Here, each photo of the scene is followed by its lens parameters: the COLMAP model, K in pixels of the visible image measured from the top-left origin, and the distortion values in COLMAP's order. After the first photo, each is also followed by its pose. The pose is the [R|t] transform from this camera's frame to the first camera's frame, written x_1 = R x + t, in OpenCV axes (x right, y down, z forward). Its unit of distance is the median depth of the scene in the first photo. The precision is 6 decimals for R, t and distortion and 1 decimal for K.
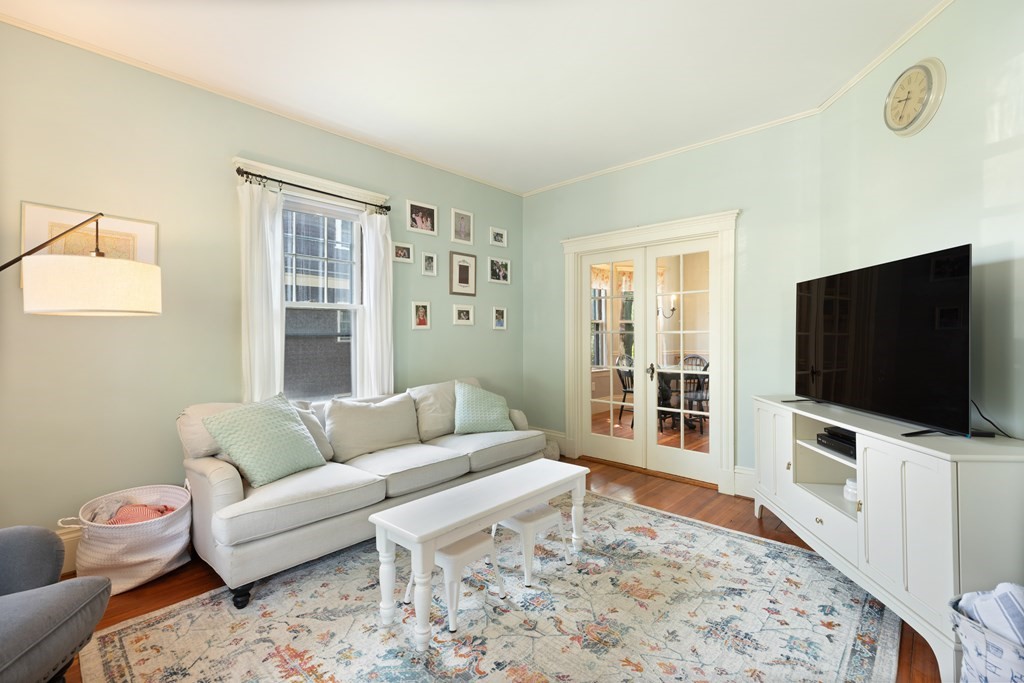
lens RADIAL K [[460.8, 0, 511.3], [0, 460.8, 337.6], [0, 0, 1]] dist [0.001658, 0.000776]
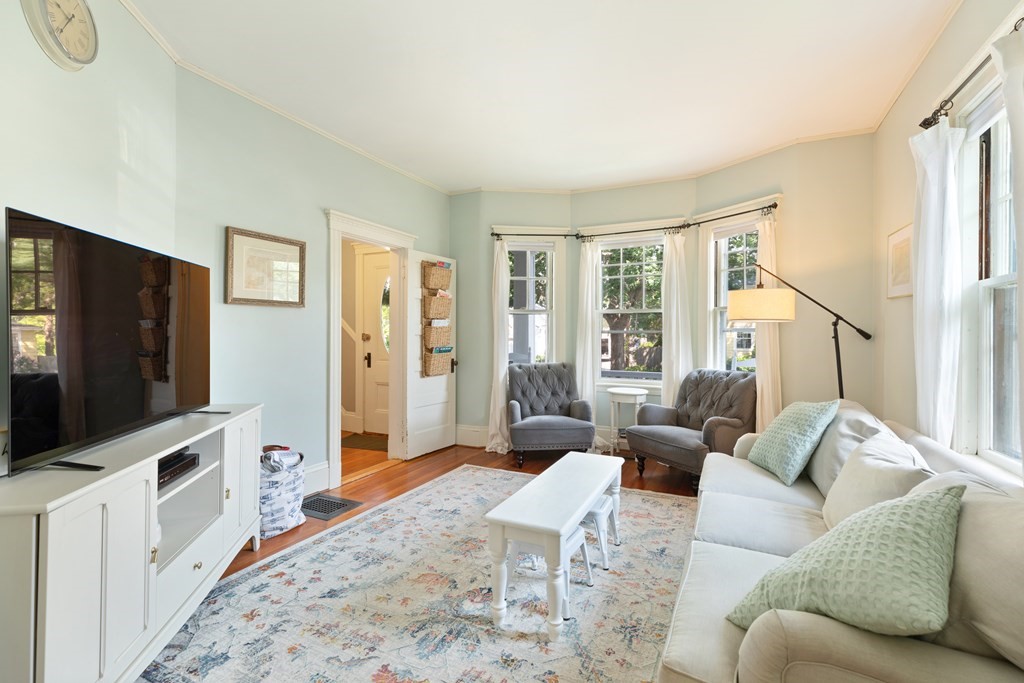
lens RADIAL K [[460.8, 0, 510.7], [0, 460.8, 334.9], [0, 0, 1]] dist [0.001658, 0.000776]
pose [[-0.954443, 0.002235, -0.298385, 0.398240], [0.001325, 0.999994, 0.003255, -0.003353], [0.298390, 0.002711, -0.954440, 1.969224]]
